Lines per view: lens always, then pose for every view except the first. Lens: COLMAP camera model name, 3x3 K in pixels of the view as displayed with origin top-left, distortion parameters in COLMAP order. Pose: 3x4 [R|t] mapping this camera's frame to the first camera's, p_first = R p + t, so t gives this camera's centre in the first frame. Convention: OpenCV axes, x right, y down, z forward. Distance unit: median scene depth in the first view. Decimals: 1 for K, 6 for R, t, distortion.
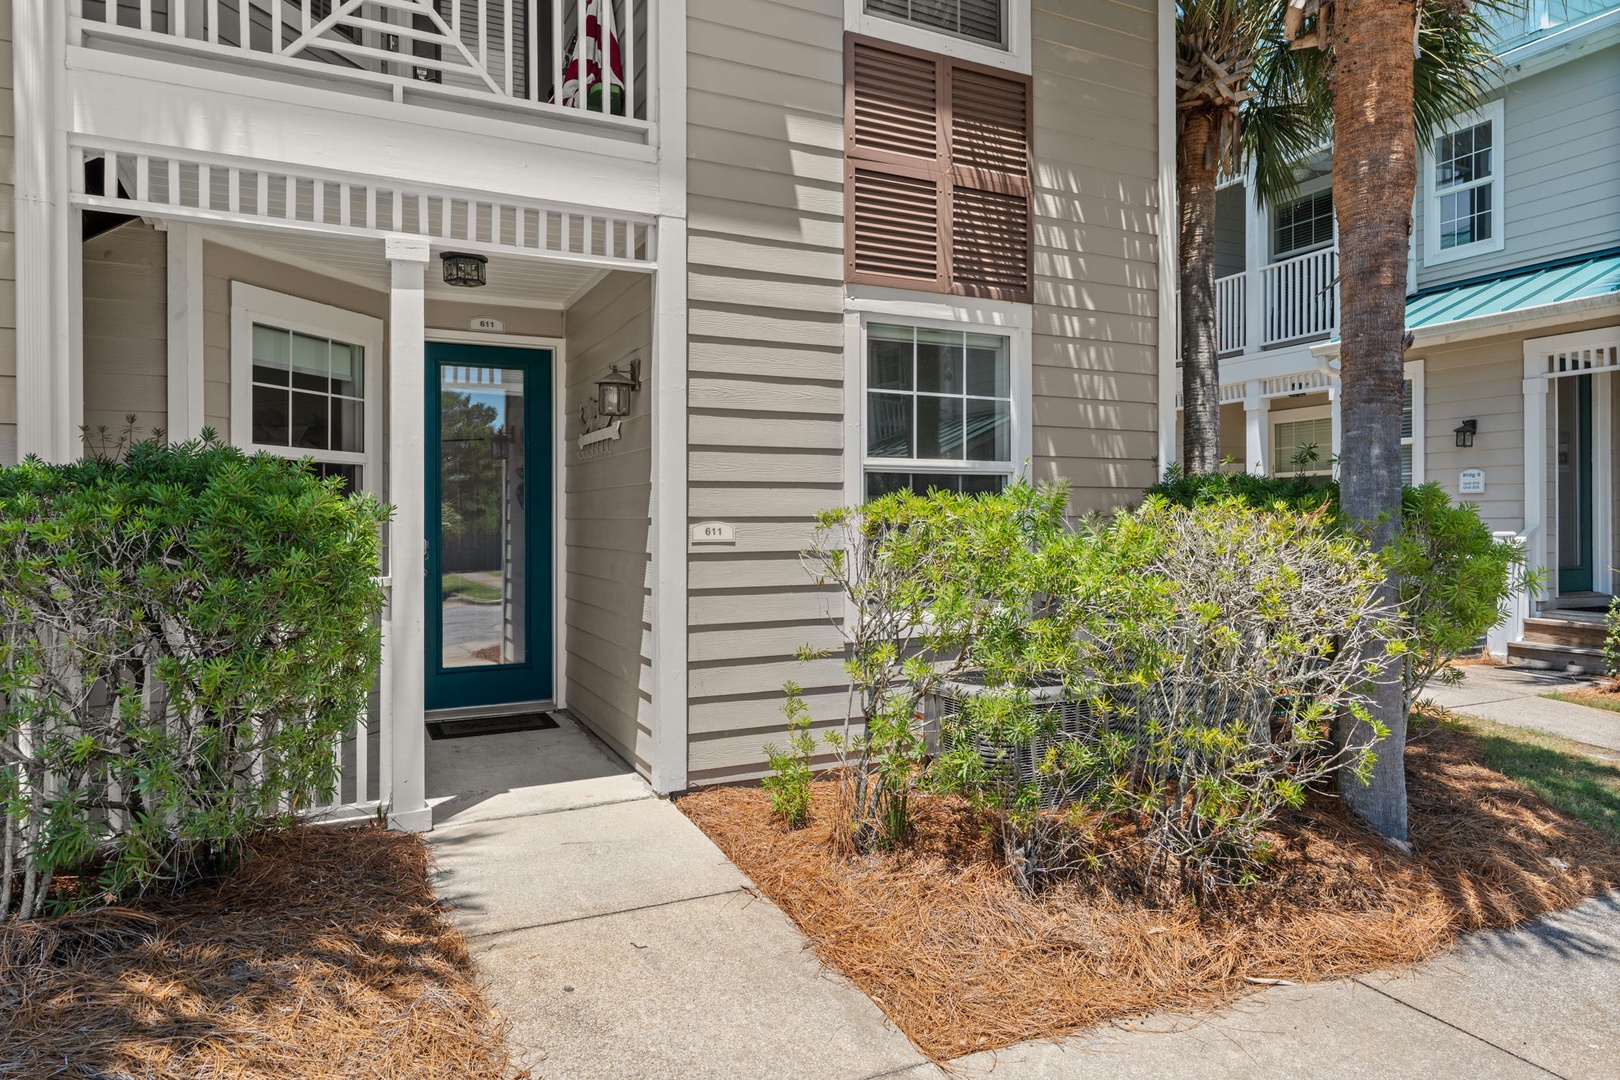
lens RADIAL K [[976.2, 0, 807.8], [0, 976.2, 529.1], [0, 0, 1]] dist [0.001059, -0.000857]
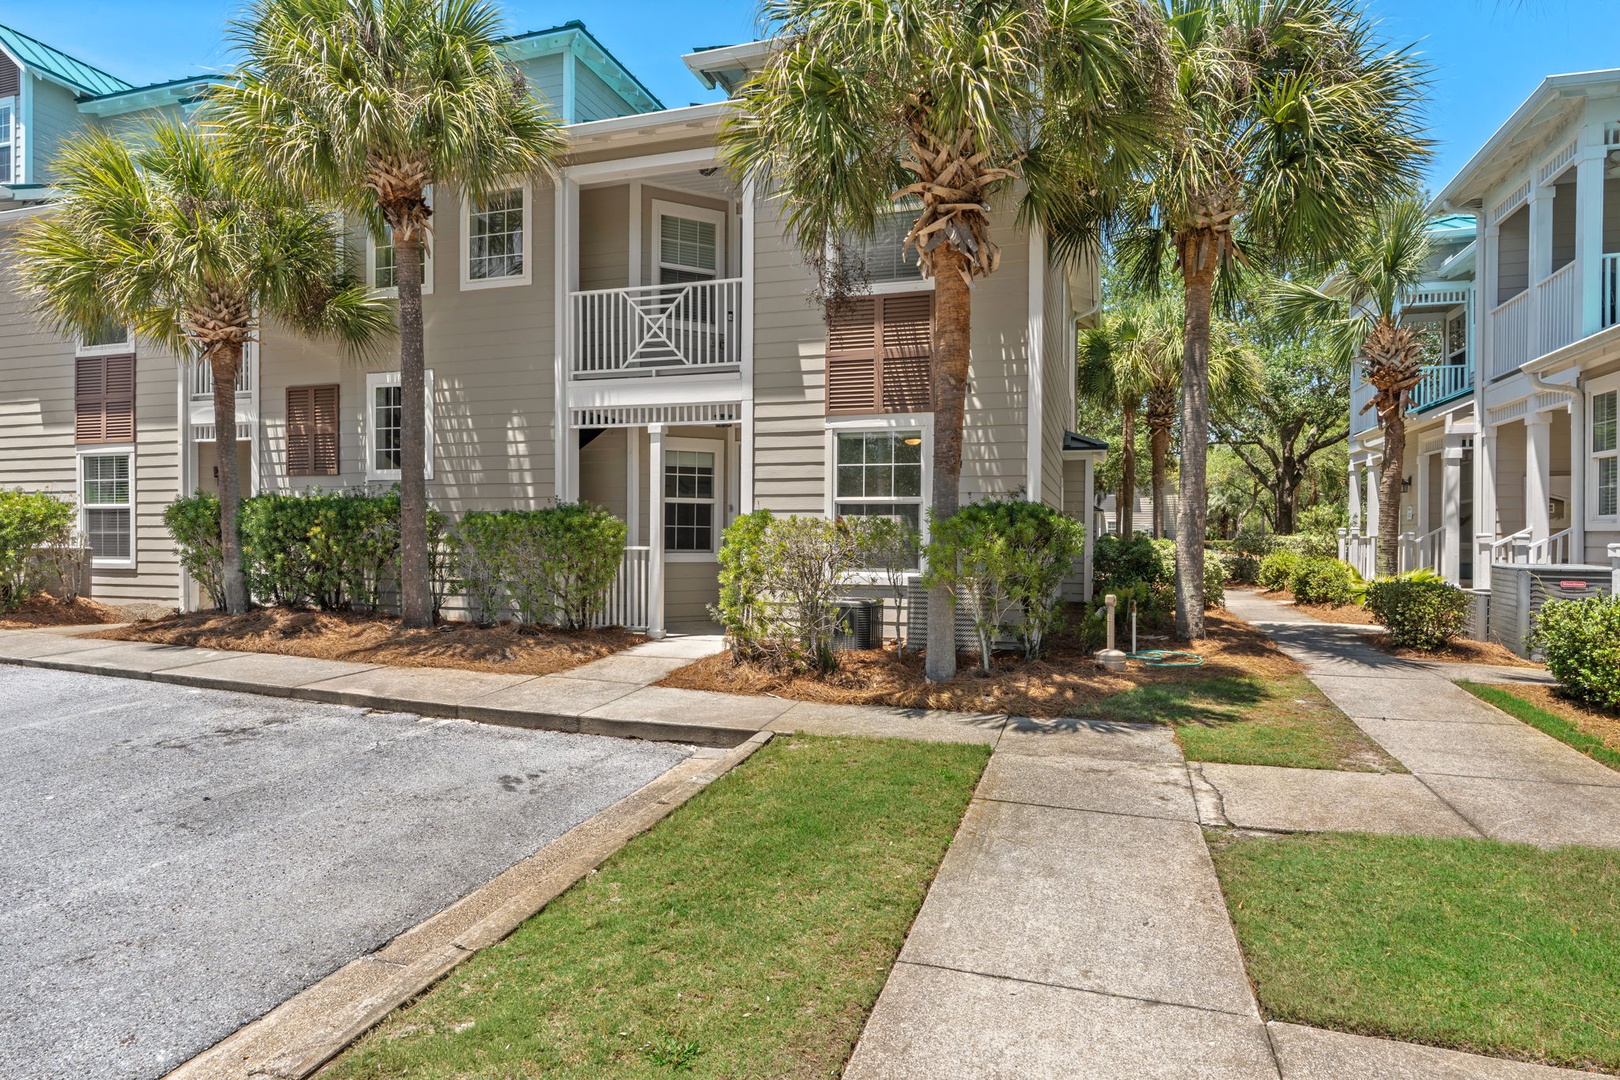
lens RADIAL K [[896.0, 0, 813.6], [0, 896.0, 534.3], [0, 0, 1]] dist [-0.003344, -0.000346]
pose [[0.723182, 0.006573, -0.690626, 1.368587], [-0.014732, 0.999874, -0.005911, 0.018401], [0.690500, 0.014449, 0.723188, -0.430631]]
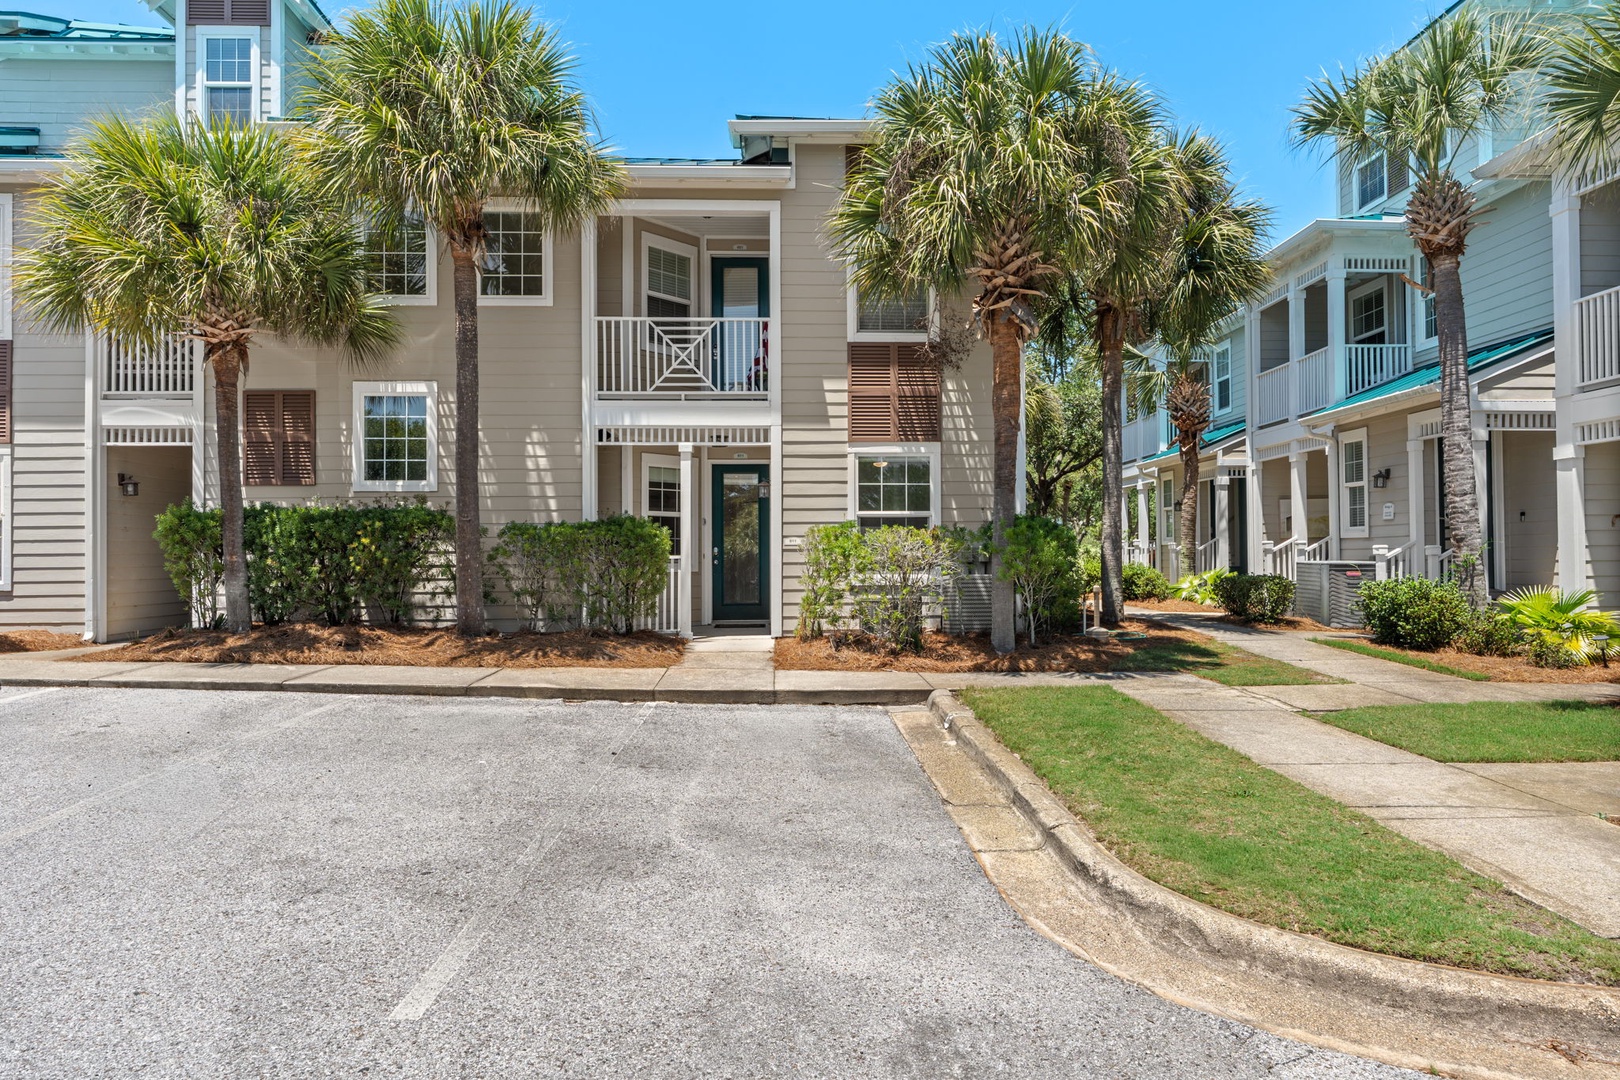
lens RADIAL K [[976.2, 0, 807.8], [0, 976.2, 529.1], [0, 0, 1]] dist [0.001059, -0.000857]
pose [[0.912196, -0.012813, -0.409555, 0.962683], [-0.002433, 0.999324, -0.036683, 0.062952], [0.409748, 0.034459, 0.911548, -1.311790]]
